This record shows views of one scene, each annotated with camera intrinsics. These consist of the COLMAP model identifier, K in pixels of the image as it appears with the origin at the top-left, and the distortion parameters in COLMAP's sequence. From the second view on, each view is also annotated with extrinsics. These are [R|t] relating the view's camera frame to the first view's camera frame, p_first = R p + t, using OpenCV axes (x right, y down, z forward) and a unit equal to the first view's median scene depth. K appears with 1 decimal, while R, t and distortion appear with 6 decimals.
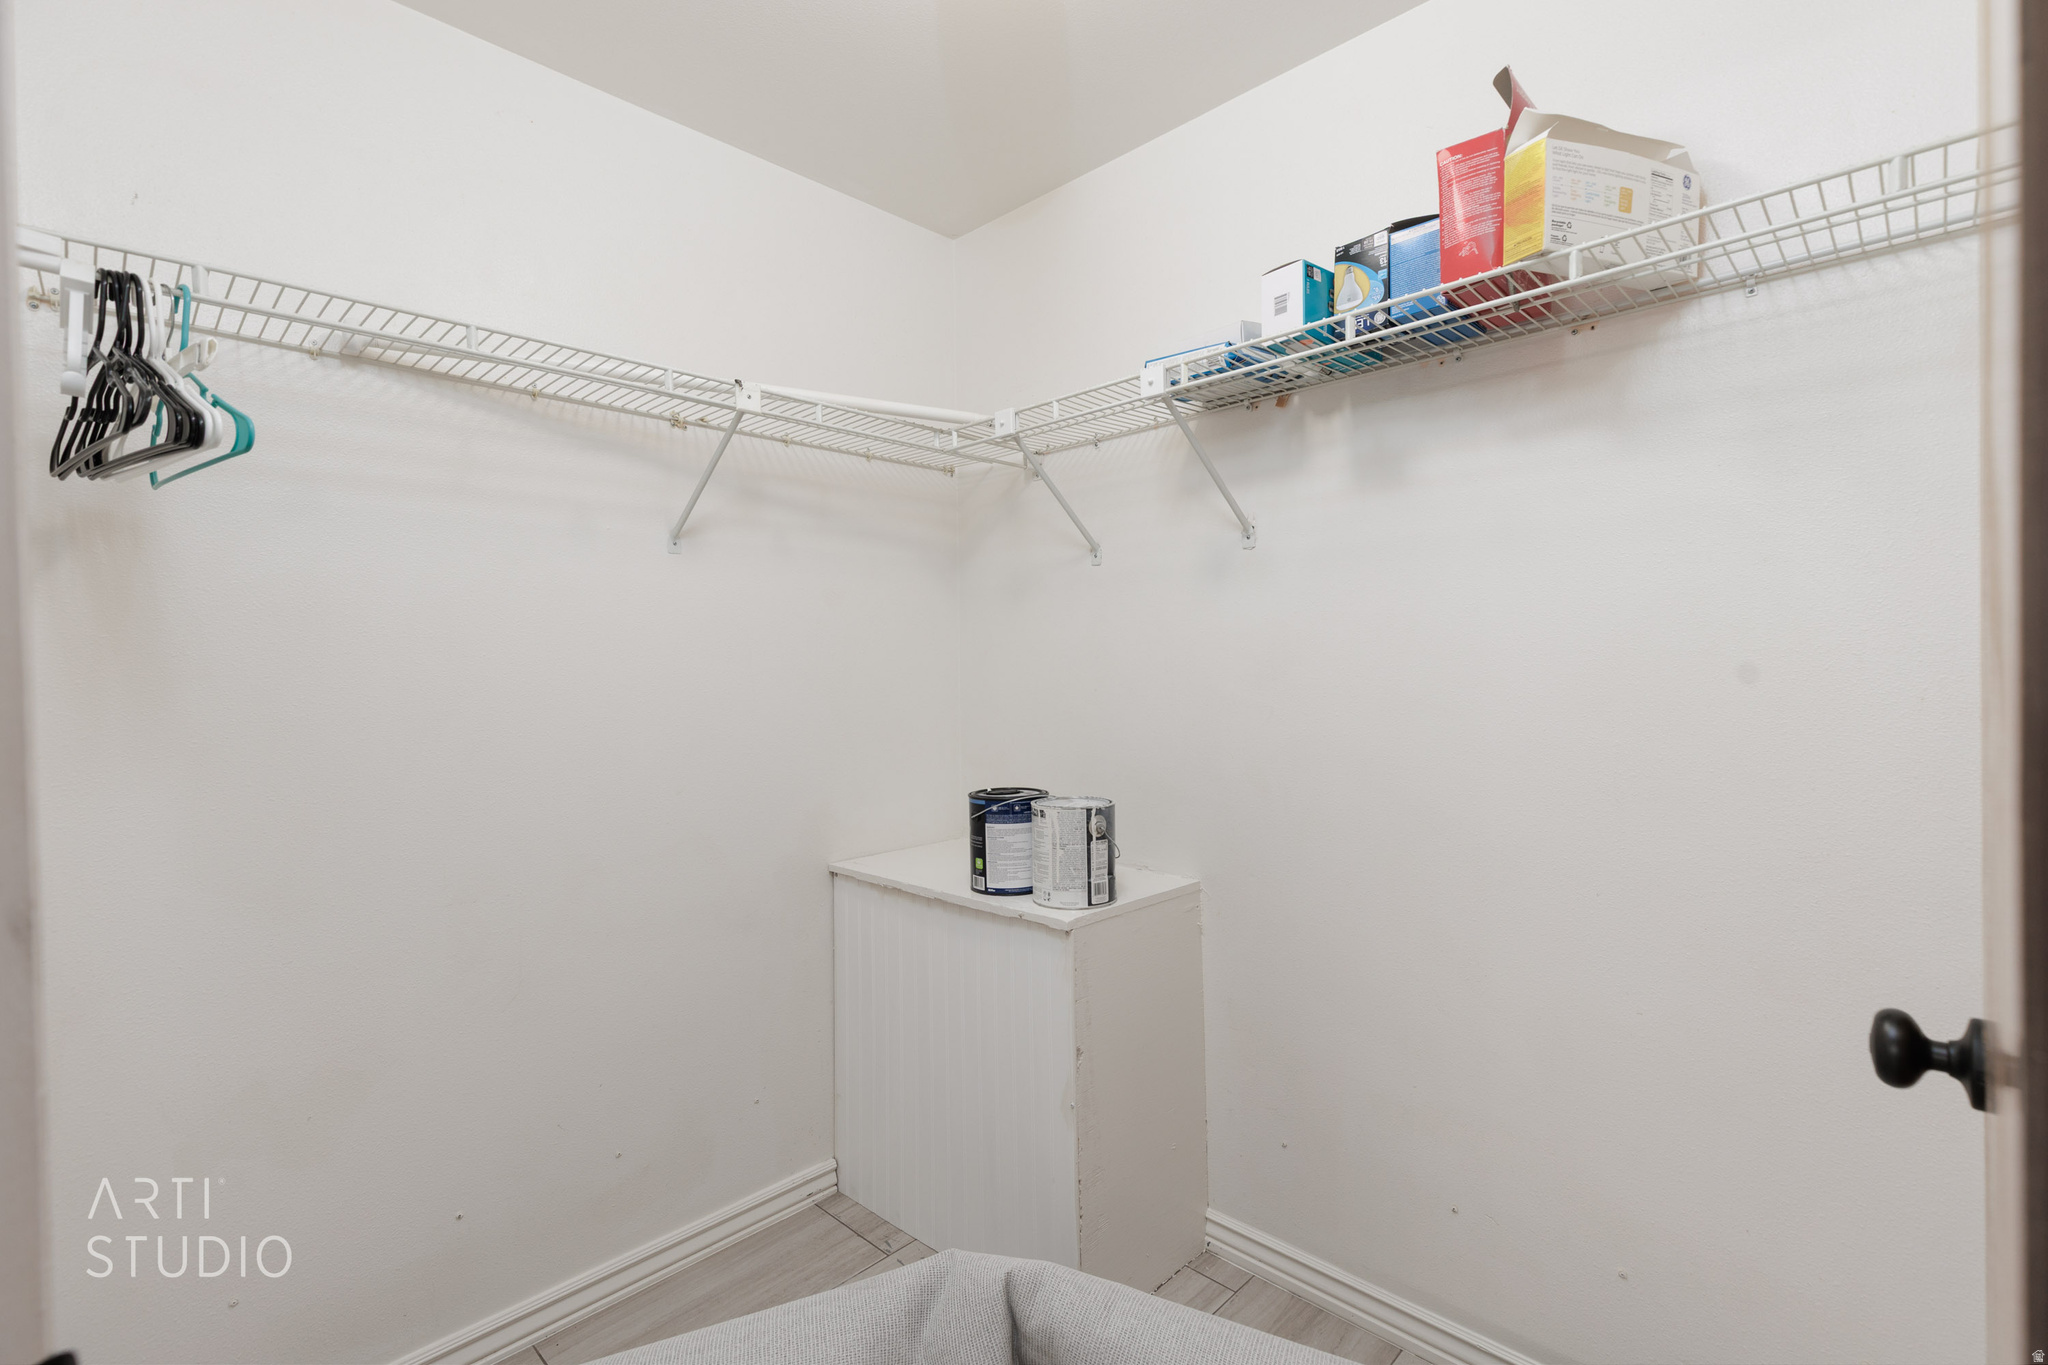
lens RADIAL K [[912.6, 0, 1032.0], [0, 912.6, 680.3], [0, 0, 1]] dist [0.014801, -0.004494]
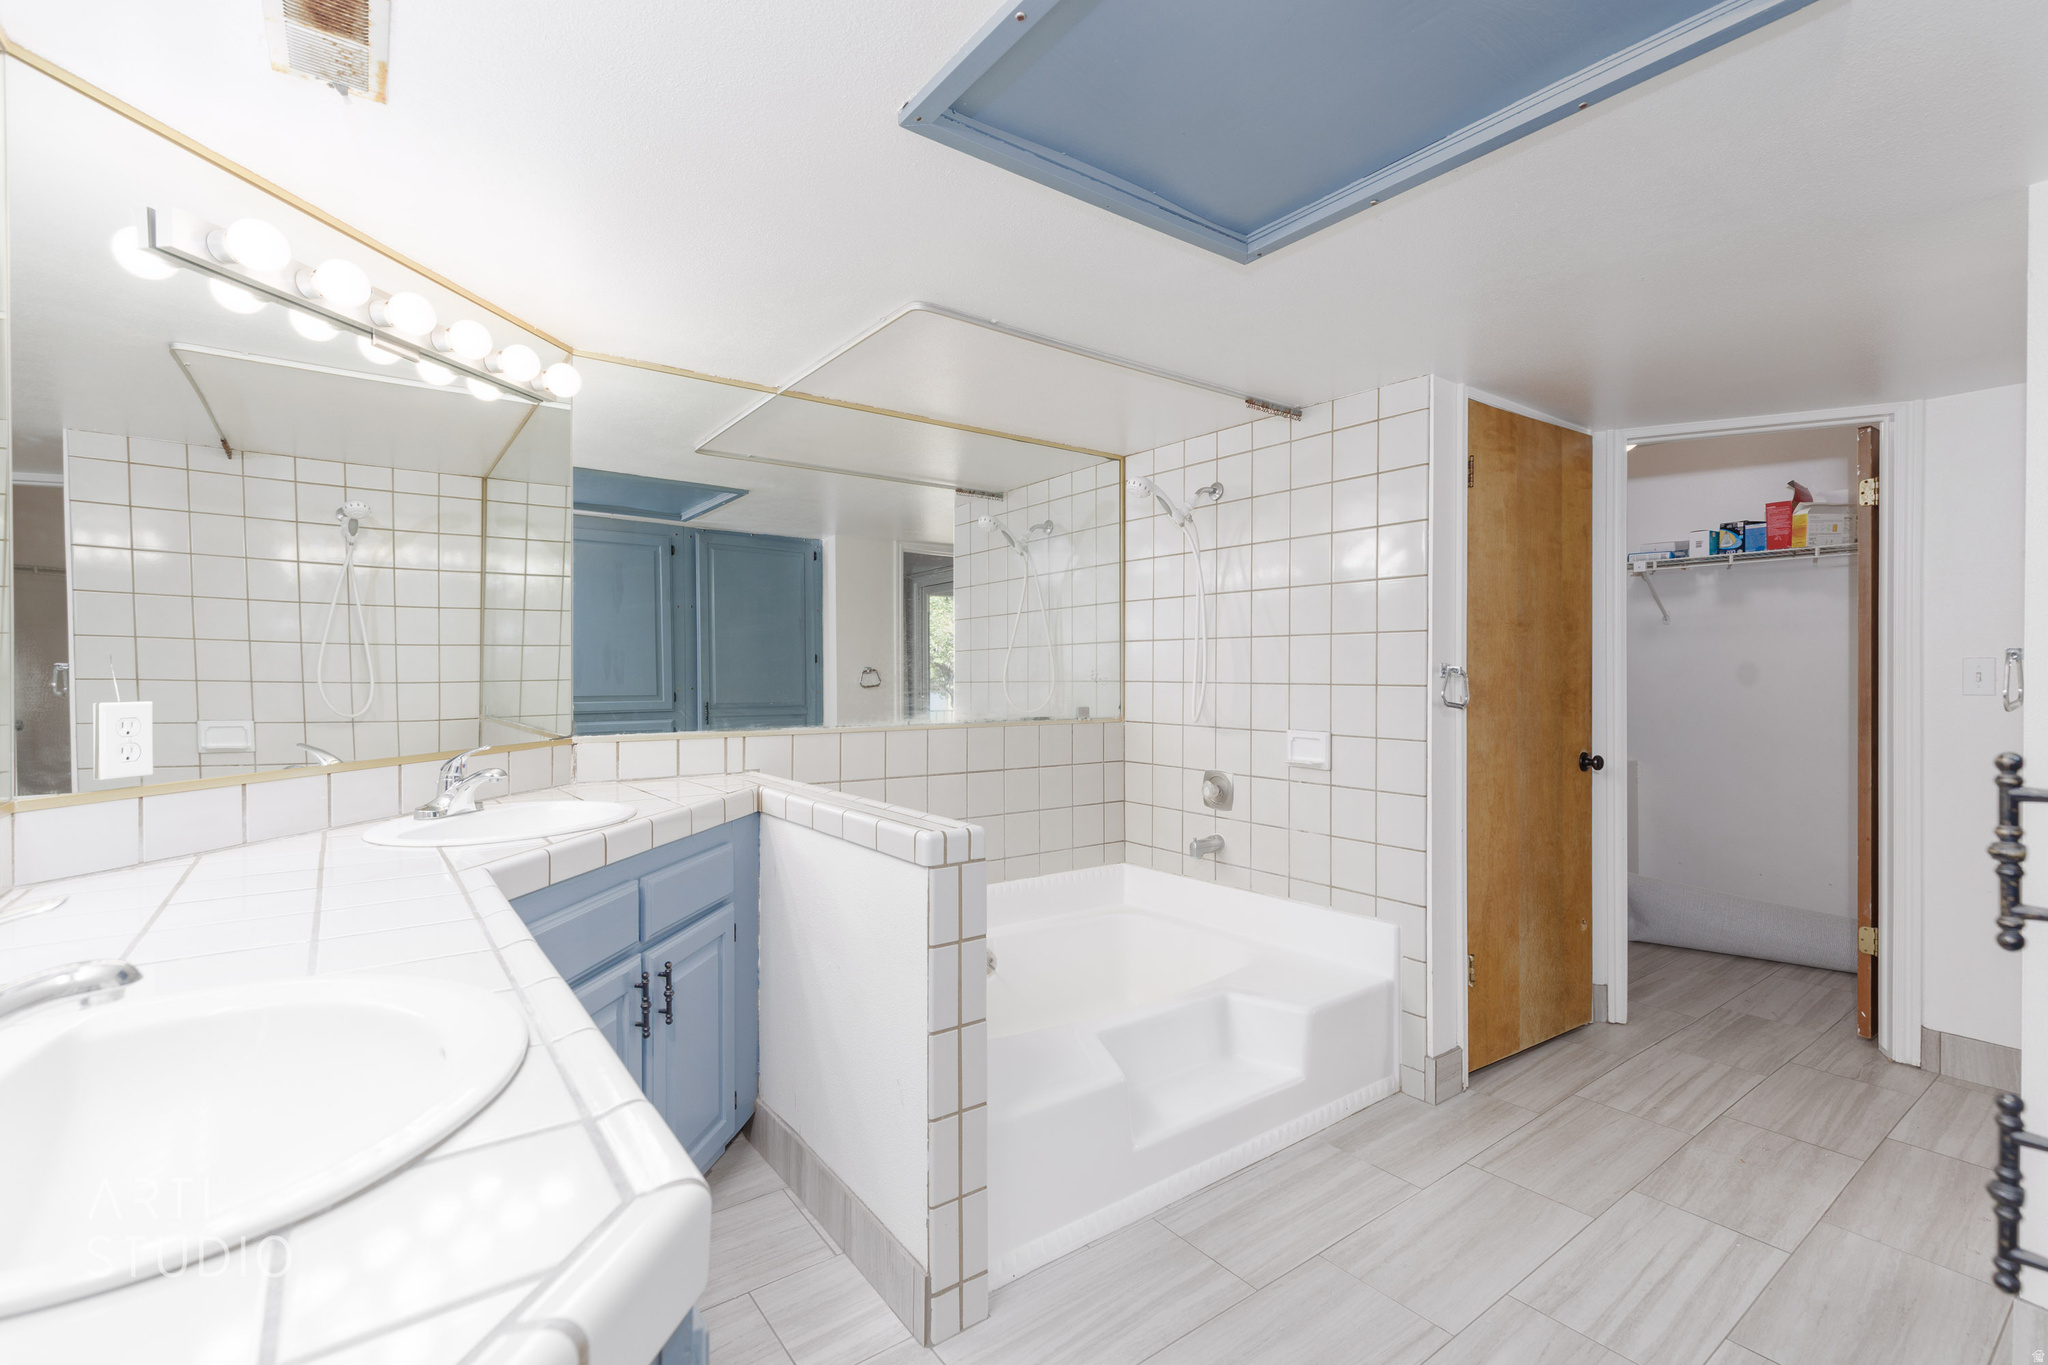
lens RADIAL K [[912.6, 0, 1032.0], [0, 912.6, 680.3], [0, 0, 1]] dist [0.014801, -0.004494]
pose [[0.987250, 0.018144, -0.158139, -1.526746], [-0.019681, 0.999773, -0.008159, 0.088695], [0.157955, 0.011167, 0.987383, -2.484869]]
